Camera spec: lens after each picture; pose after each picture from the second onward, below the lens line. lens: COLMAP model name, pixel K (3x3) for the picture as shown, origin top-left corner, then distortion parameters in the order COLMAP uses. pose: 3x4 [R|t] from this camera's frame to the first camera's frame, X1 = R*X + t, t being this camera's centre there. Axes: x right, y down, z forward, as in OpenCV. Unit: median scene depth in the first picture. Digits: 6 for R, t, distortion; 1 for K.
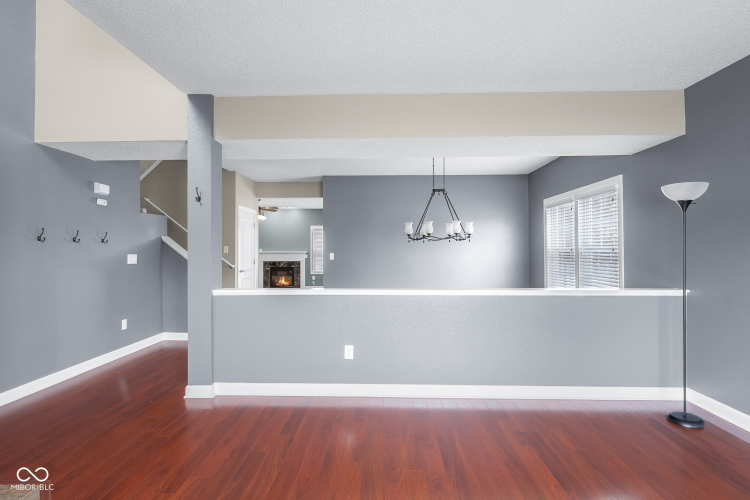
lens RADIAL K [[372.5, 0, 375.0], [0, 372.5, 250.0], [0, 0, 1]] dist [-0.004036, -0.000202]
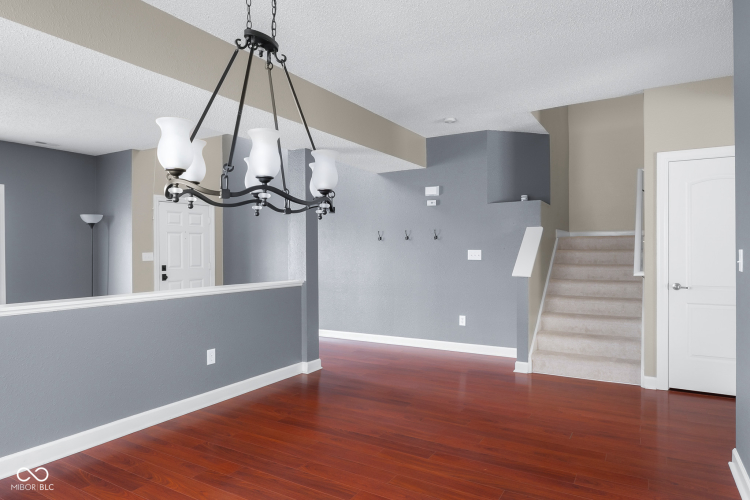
lens RADIAL K [[460.0, 0, 375.0], [0, 460.0, 250.0], [0, 0, 1]] dist [0.001933, 0.000870]
pose [[-0.486017, -0.003004, -0.873944, 0.516443], [0.005825, 0.999961, -0.006676, 0.018358], [0.873930, -0.008335, -0.485981, 1.457616]]
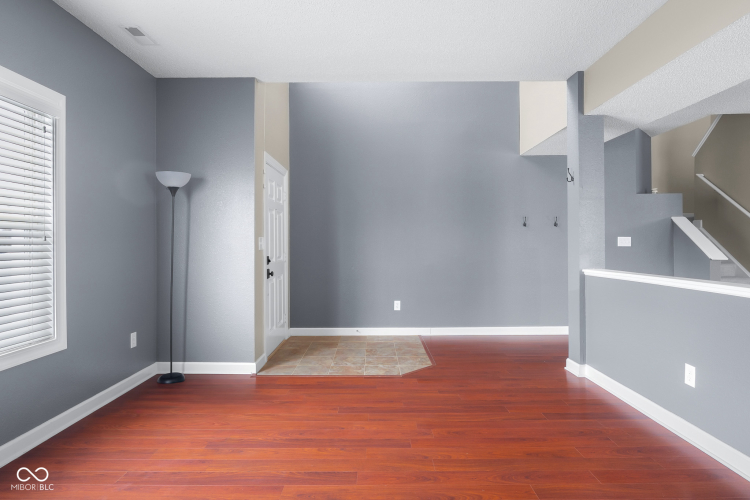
lens RADIAL K [[417.1, 0, 375.0], [0, 417.1, 250.0], [0, 0, 1]] dist [-0.005932, -0.001282]
pose [[0.030574, 0.016121, -0.999402, 0.490074], [0.003476, 0.999862, 0.016235, 0.028113], [0.999526, -0.003970, 0.030514, 0.316697]]
